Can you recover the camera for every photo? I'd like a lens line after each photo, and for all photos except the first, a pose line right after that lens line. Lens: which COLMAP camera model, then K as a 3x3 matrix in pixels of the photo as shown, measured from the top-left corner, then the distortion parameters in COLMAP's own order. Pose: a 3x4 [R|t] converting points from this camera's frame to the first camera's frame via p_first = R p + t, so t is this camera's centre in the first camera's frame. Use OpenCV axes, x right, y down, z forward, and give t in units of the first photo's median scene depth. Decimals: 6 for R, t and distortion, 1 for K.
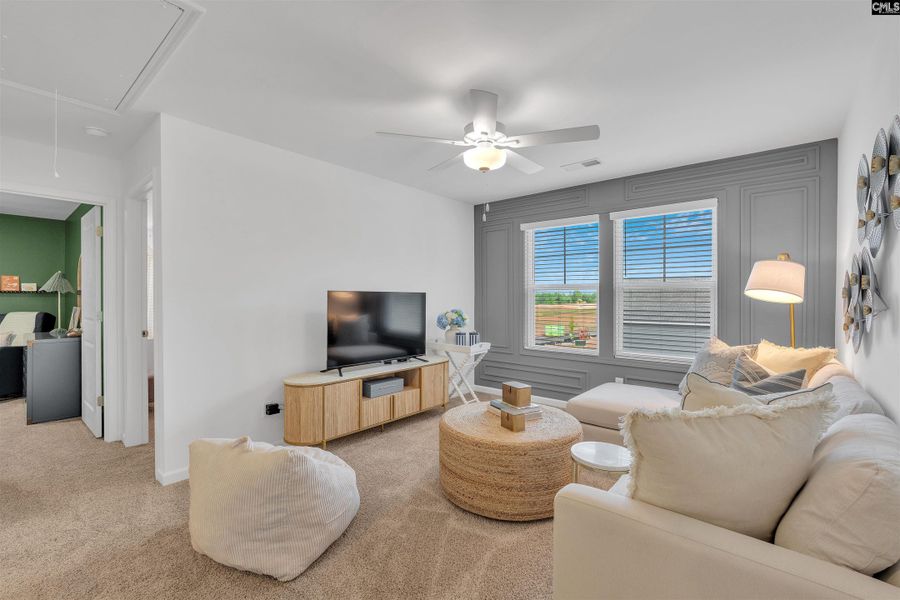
lens RADIAL K [[403.9, 0, 454.1], [0, 403.9, 296.6], [0, 0, 1]] dist [-0.002192, -0.000313]
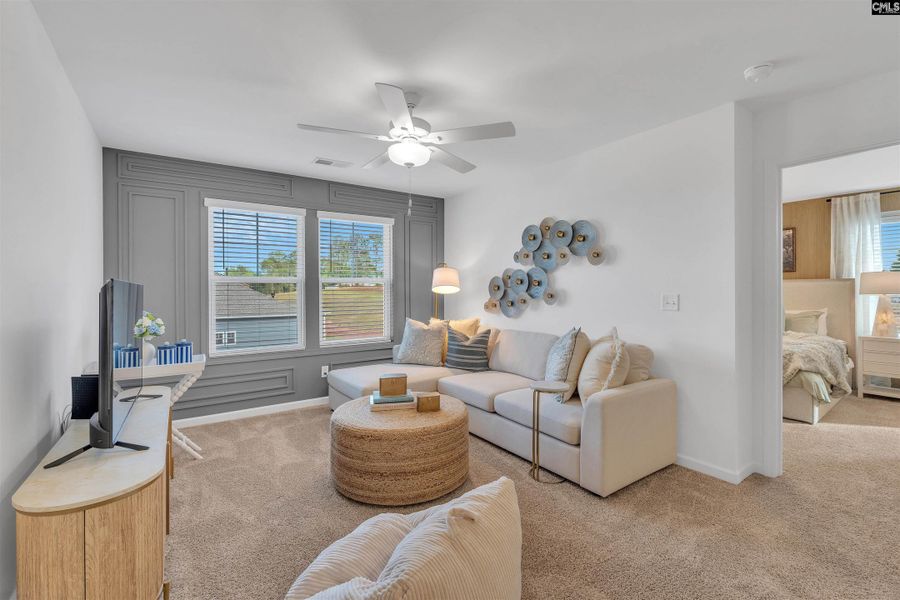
lens RADIAL K [[403.9, 0, 452.0], [0, 403.9, 293.3], [0, 0, 1]] dist [-0.002192, -0.000313]
pose [[0.239911, -0.004717, 0.970783, -0.534466], [-0.002733, 0.999981, 0.005535, -0.000746], [-0.970791, -0.003981, 0.239893, 0.395869]]
